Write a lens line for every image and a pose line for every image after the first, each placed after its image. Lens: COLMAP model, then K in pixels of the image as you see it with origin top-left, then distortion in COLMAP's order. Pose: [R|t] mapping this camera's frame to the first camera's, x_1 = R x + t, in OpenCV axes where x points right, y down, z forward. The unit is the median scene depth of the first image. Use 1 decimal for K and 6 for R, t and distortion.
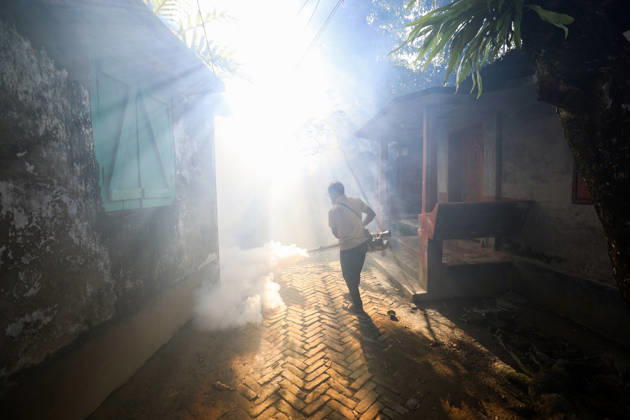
lens RADIAL K [[259.3, 0, 315.0], [0, 259.3, 210.0], [0, 0, 1]] dist [-0.046377, 0.015793]
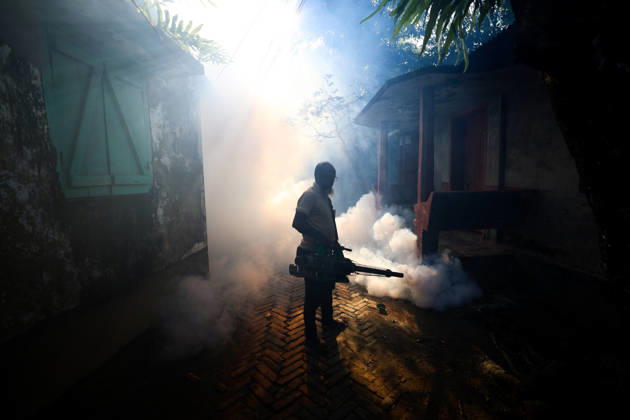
lens RADIAL K [[259.3, 0, 315.0], [0, 259.3, 210.0], [0, 0, 1]] dist [-0.046377, 0.015793]
pose [[0.999224, 0.004514, -0.039123, 0.127314], [-0.003189, 0.999421, 0.033866, 0.013051], [0.039253, -0.033715, 0.998660, 0.061337]]
